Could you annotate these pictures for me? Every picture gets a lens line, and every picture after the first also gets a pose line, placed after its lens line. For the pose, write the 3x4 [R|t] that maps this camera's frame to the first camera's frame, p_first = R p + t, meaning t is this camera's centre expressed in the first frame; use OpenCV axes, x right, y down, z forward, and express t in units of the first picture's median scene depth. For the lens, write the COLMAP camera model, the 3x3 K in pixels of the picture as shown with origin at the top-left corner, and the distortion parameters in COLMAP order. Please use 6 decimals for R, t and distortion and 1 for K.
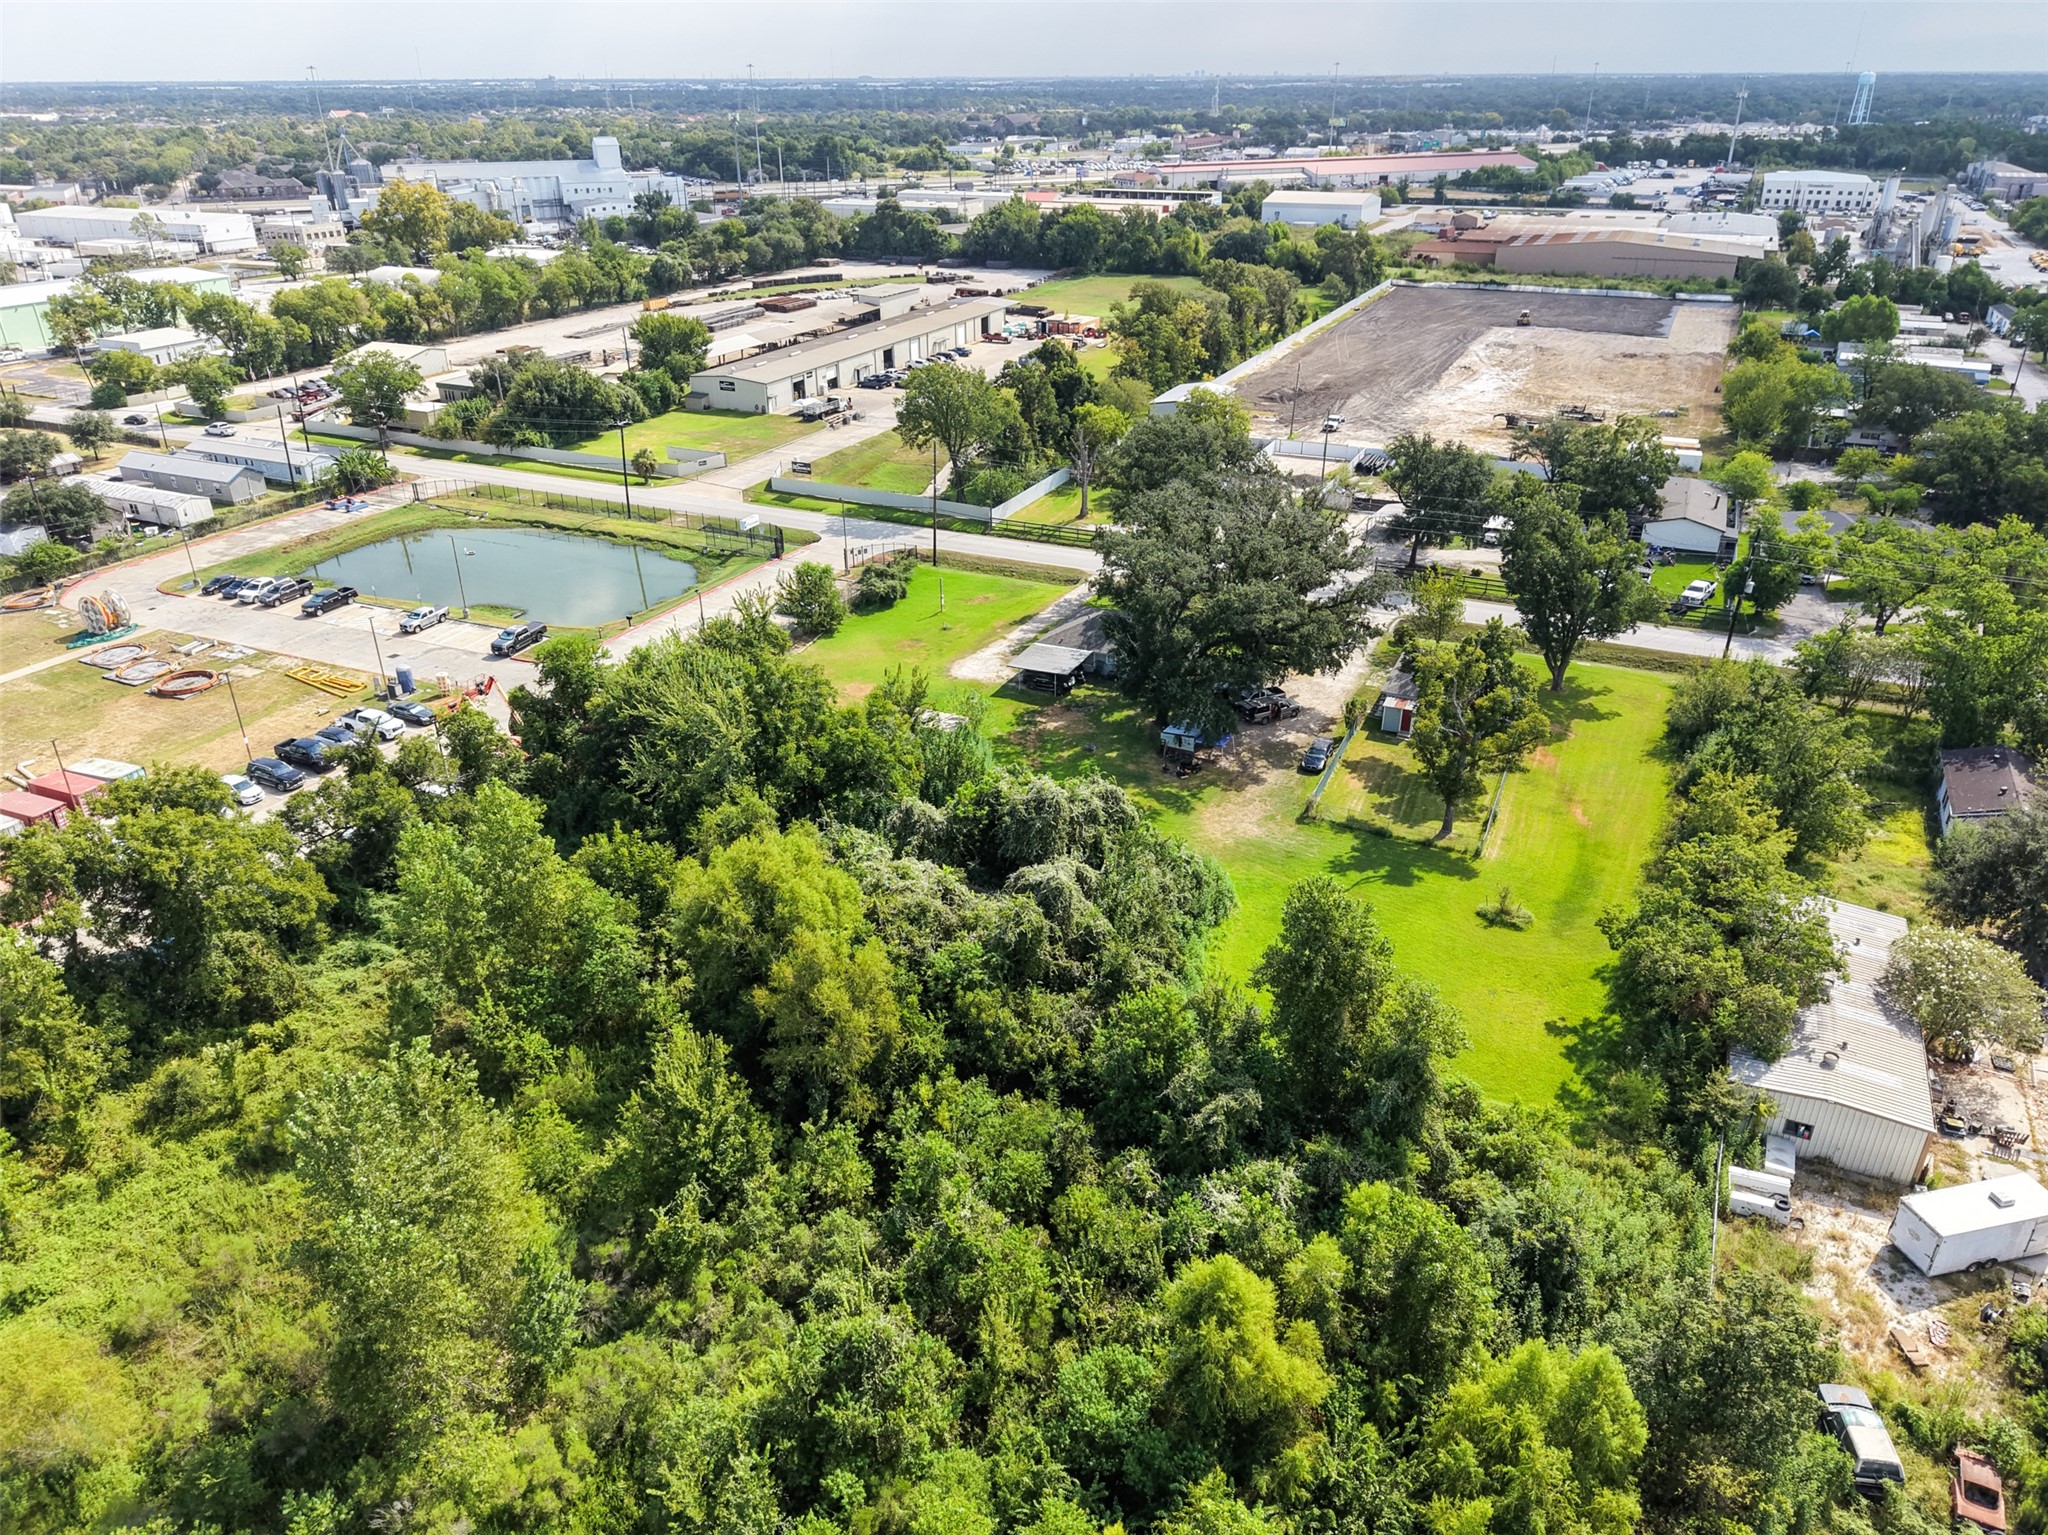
lens RADIAL K [[1380.0, 0, 1021.8], [0, 1380.0, 776.0], [0, 0, 1]] dist [0.017329, -0.016756]
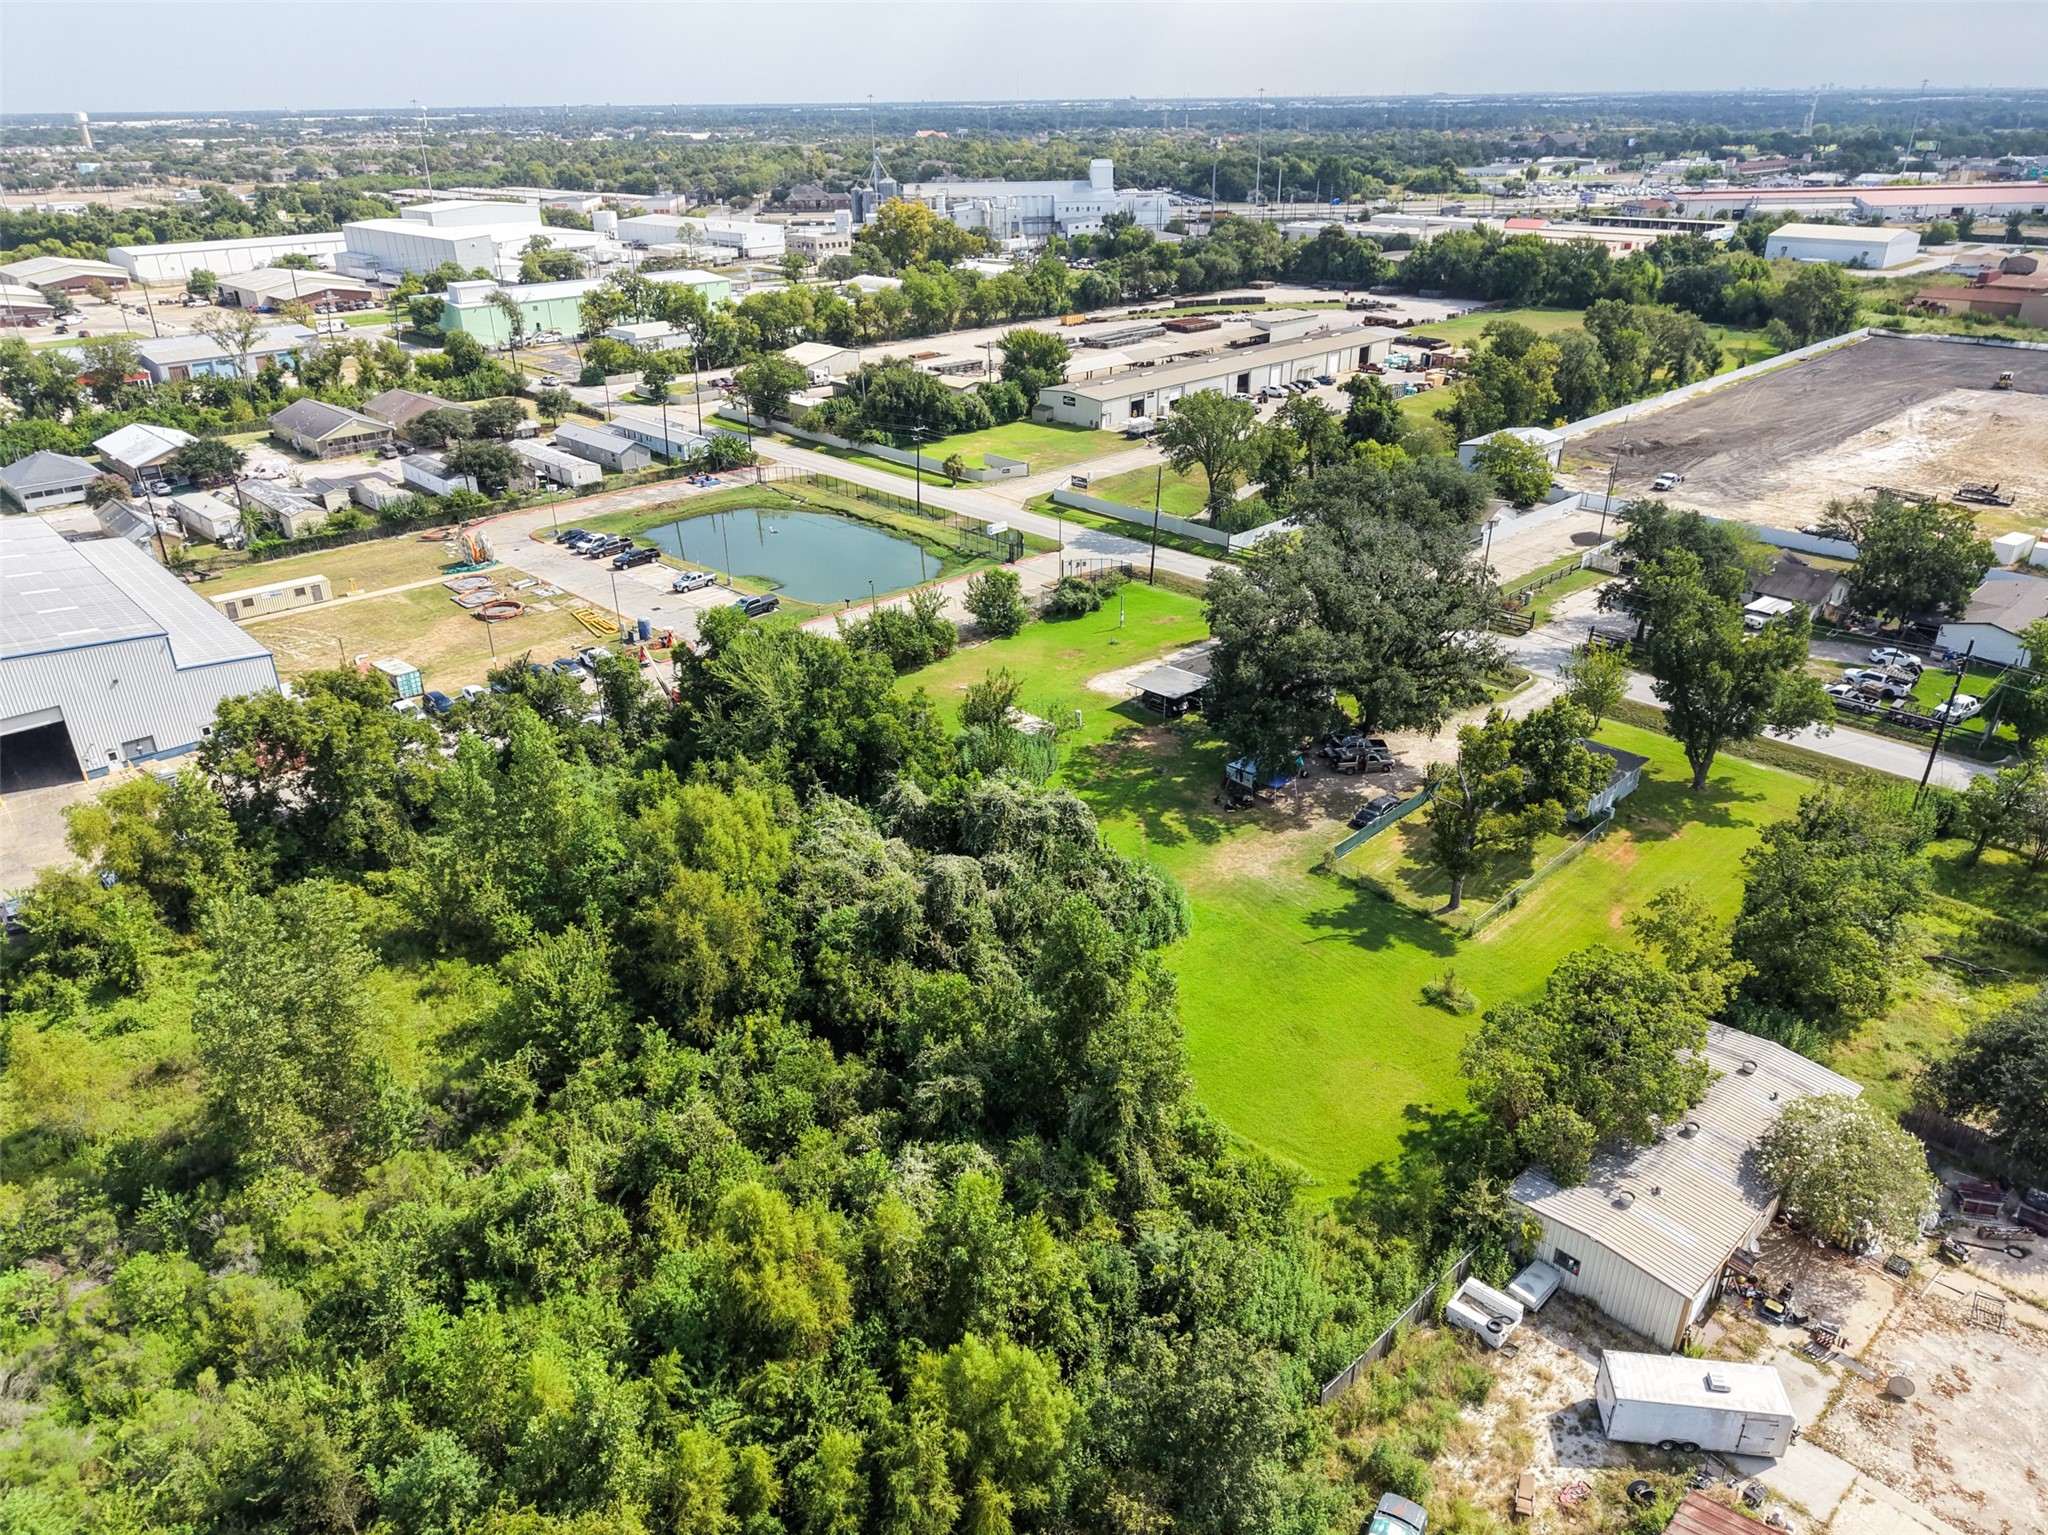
lens RADIAL K [[1373.2, 0, 1024.0], [0, 1373.2, 767.5], [0, 0, 1]] dist [0.029077, -0.032735]
pose [[0.932912, 0.151720, -0.326583, 0.234516], [-0.156260, 0.987637, 0.012455, -0.015352], [0.324435, 0.039412, 0.945087, -0.009682]]
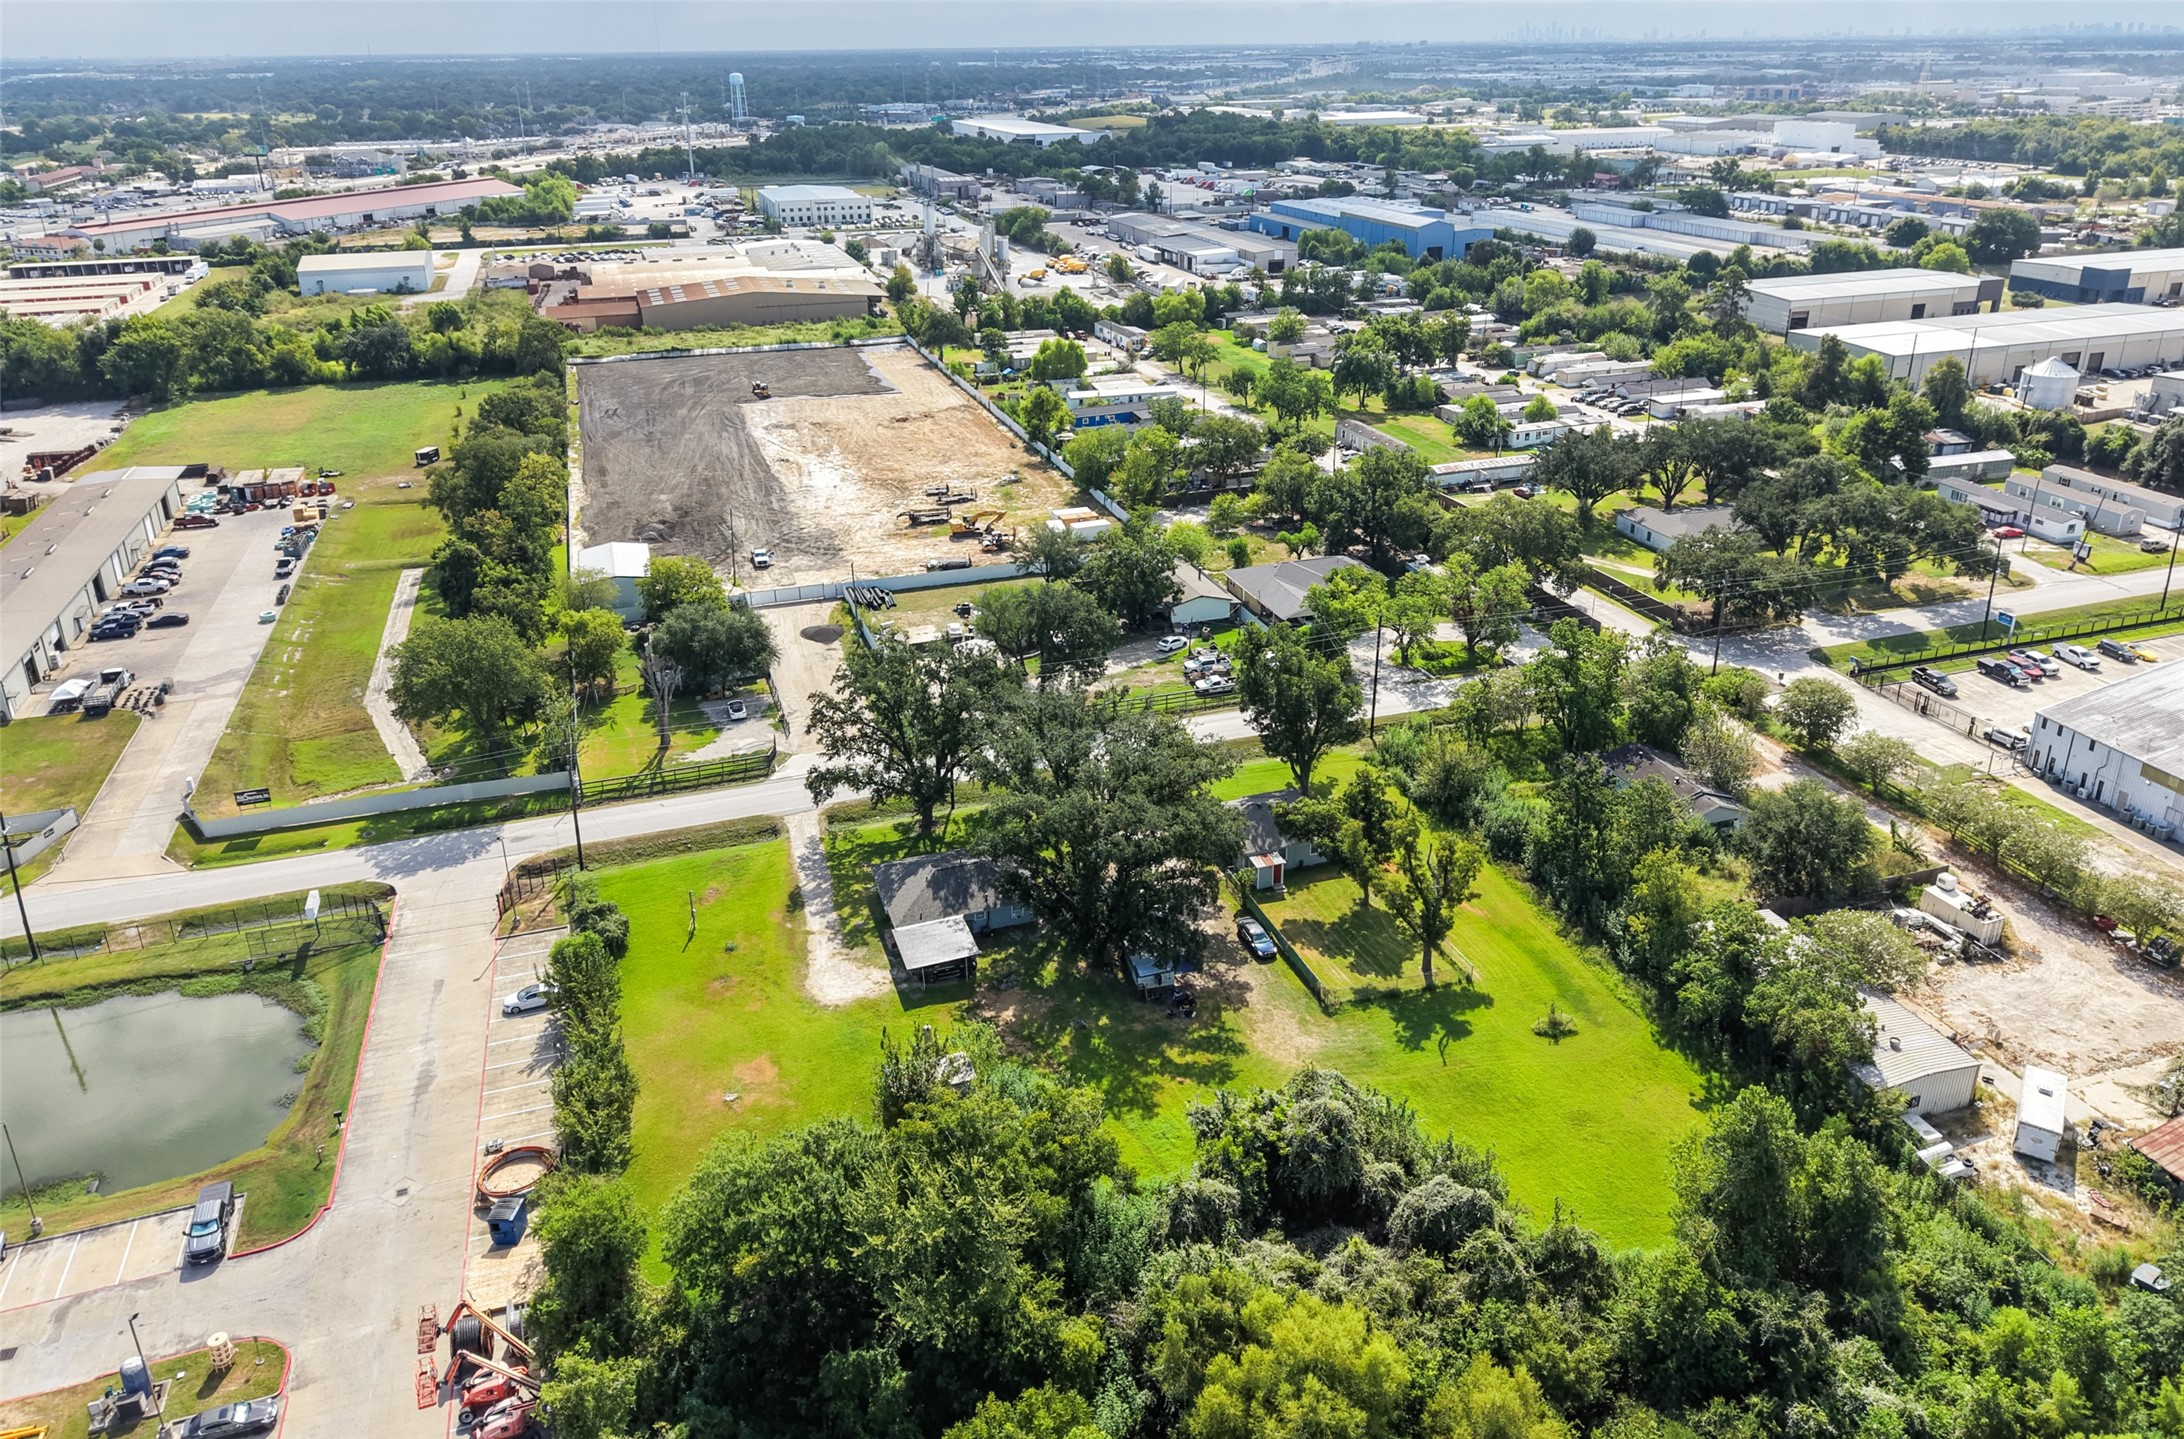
lens RADIAL K [[1509.5, 0, 1083.3], [0, 1509.5, 621.2], [0, 0, 1]] dist [0.029688, -0.035993]
pose [[0.726986, -0.250581, 0.639297, -0.431336], [0.319275, 0.947625, 0.008366, -0.231803], [-0.607911, 0.198030, 0.768914, 0.126698]]
